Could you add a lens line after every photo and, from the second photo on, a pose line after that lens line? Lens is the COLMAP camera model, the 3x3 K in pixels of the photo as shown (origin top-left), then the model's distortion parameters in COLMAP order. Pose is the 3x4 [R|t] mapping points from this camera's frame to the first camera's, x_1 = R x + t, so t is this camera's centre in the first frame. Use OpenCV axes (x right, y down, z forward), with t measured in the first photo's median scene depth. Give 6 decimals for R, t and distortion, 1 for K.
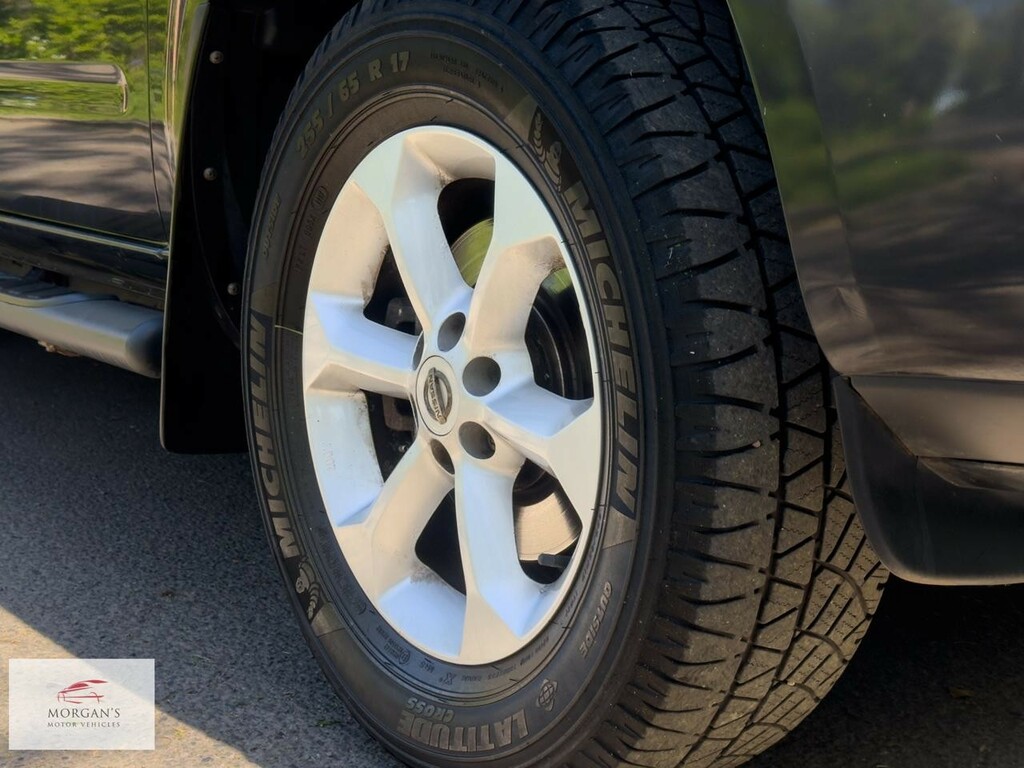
lens RADIAL K [[2086.1, 0, 482.6], [0, 2086.1, 348.6], [0, 0, 1]] dist [0.164565, 0.319106]
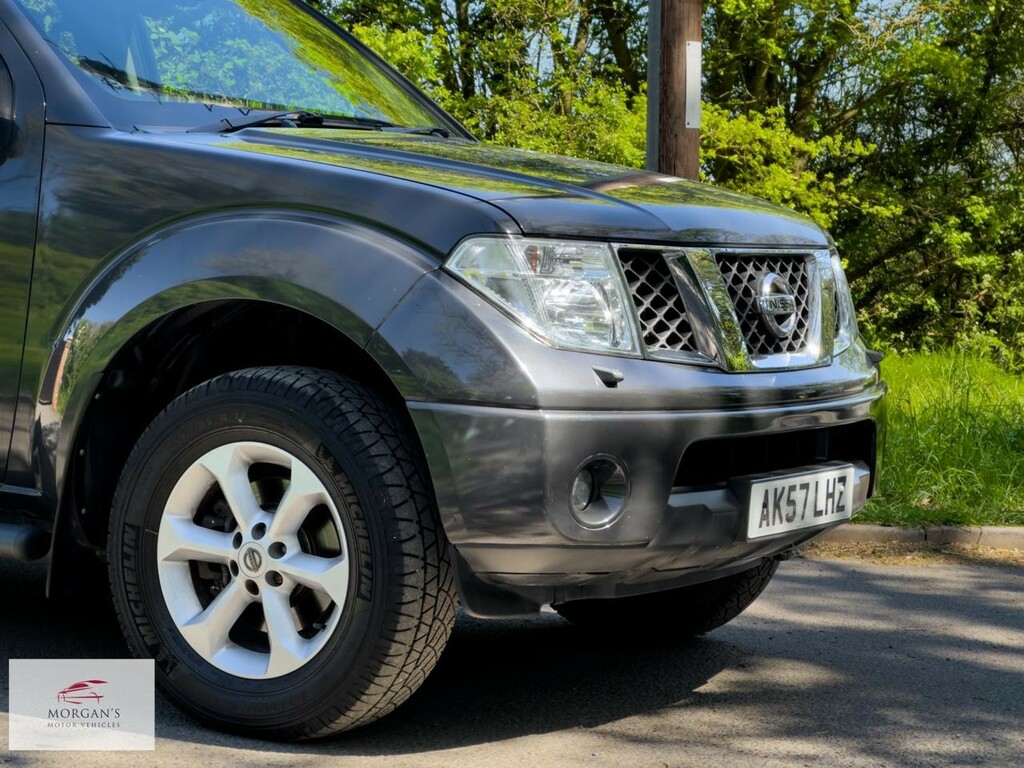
lens RADIAL K [[2086.1, 0, 482.6], [0, 2086.1, 348.6], [0, 0, 1]] dist [0.164565, 0.319106]
pose [[0.958680, -0.002779, 0.284472, -0.527748], [0.027263, 0.996247, -0.082146, -0.015476], [-0.283176, 0.086507, 0.955159, -1.553387]]
